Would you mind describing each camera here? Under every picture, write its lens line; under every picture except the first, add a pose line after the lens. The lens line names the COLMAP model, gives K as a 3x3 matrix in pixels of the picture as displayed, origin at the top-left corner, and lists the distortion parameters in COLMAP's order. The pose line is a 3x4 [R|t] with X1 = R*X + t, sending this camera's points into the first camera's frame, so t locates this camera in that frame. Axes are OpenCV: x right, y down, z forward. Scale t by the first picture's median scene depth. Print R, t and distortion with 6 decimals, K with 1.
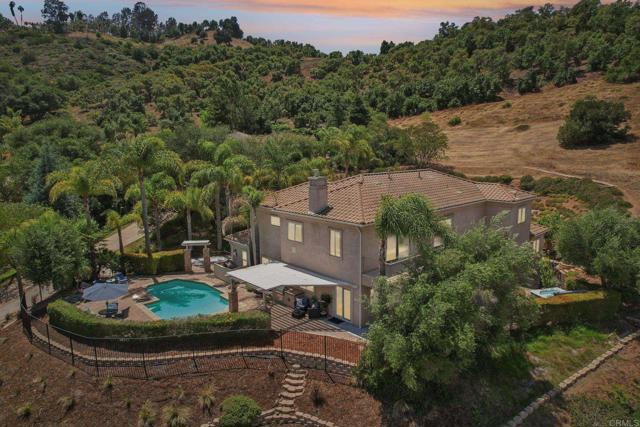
lens RADIAL K [[415.8, 0, 318.3], [0, 415.8, 213.6], [0, 0, 1]] dist [-0.055875, 0.046354]
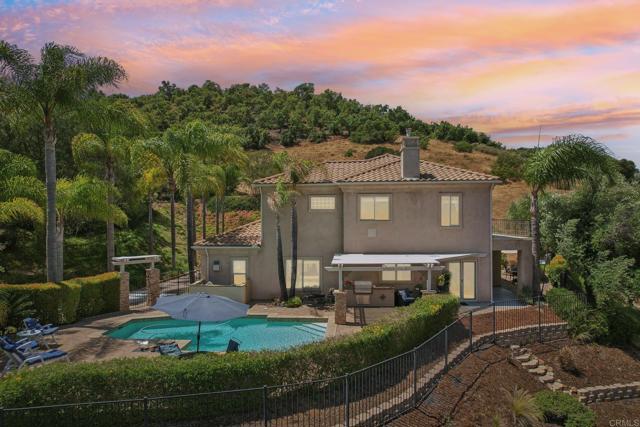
lens RADIAL K [[415.8, 0, 326.4], [0, 415.8, 214.4], [0, 0, 1]] dist [-0.055875, 0.046354]
pose [[0.717789, 0.012358, 0.696151, -0.503206], [0.107887, 0.985792, -0.128741, 0.110877], [-0.687851, 0.167515, 0.706257, 0.393610]]
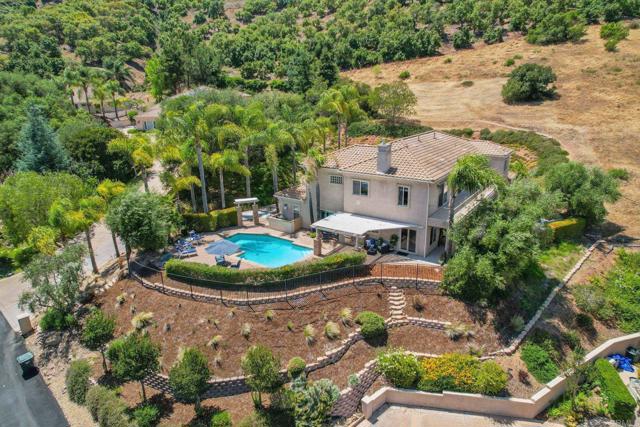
lens RADIAL K [[415.8, 0, 320.7], [0, 415.8, 210.7], [0, 0, 1]] dist [-0.055875, 0.046354]
pose [[0.974504, -0.066368, 0.214330, -0.339066], [0.038151, 0.990354, 0.133206, -0.045432], [-0.221103, -0.121633, 0.967636, -0.146721]]
